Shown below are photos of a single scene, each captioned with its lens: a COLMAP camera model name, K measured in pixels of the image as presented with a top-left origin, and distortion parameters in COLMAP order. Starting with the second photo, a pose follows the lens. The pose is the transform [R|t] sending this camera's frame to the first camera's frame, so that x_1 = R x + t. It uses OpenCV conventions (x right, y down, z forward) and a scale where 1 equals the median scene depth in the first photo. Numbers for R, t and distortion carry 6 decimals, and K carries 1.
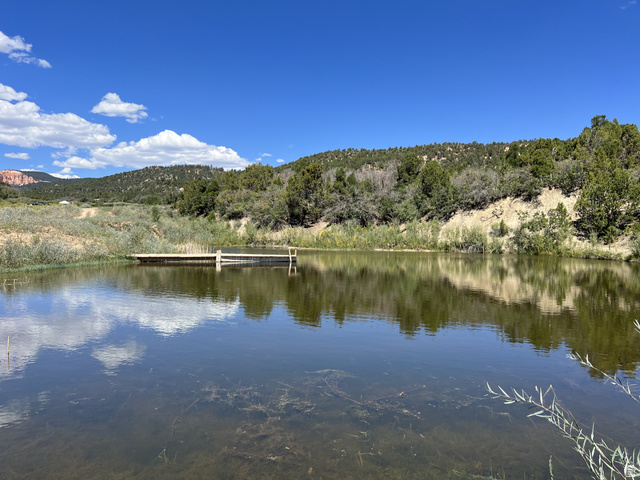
lens RADIAL K [[512.9, 0, 319.6], [0, 512.9, 225.8], [0, 0, 1]] dist [0.006949, -0.003359]
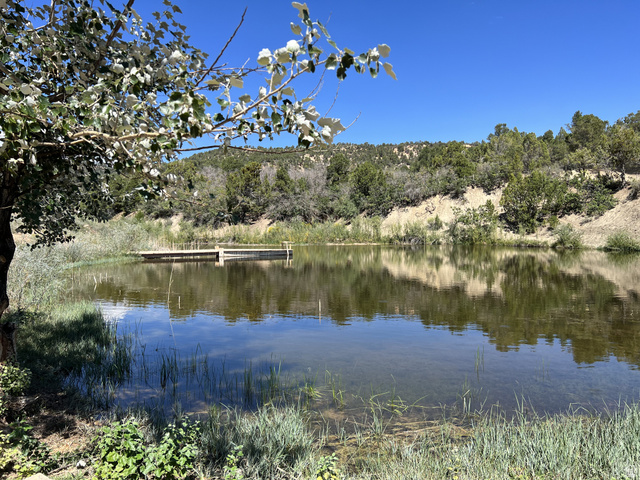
lens RADIAL K [[512.9, 0, 319.6], [0, 512.9, 225.8], [0, 0, 1]] dist [0.006949, -0.003359]
pose [[0.975244, -0.014400, 0.220661, -0.137334], [0.013610, 0.999894, 0.005100, 0.002571], [-0.220711, -0.001970, 0.975337, -0.040334]]
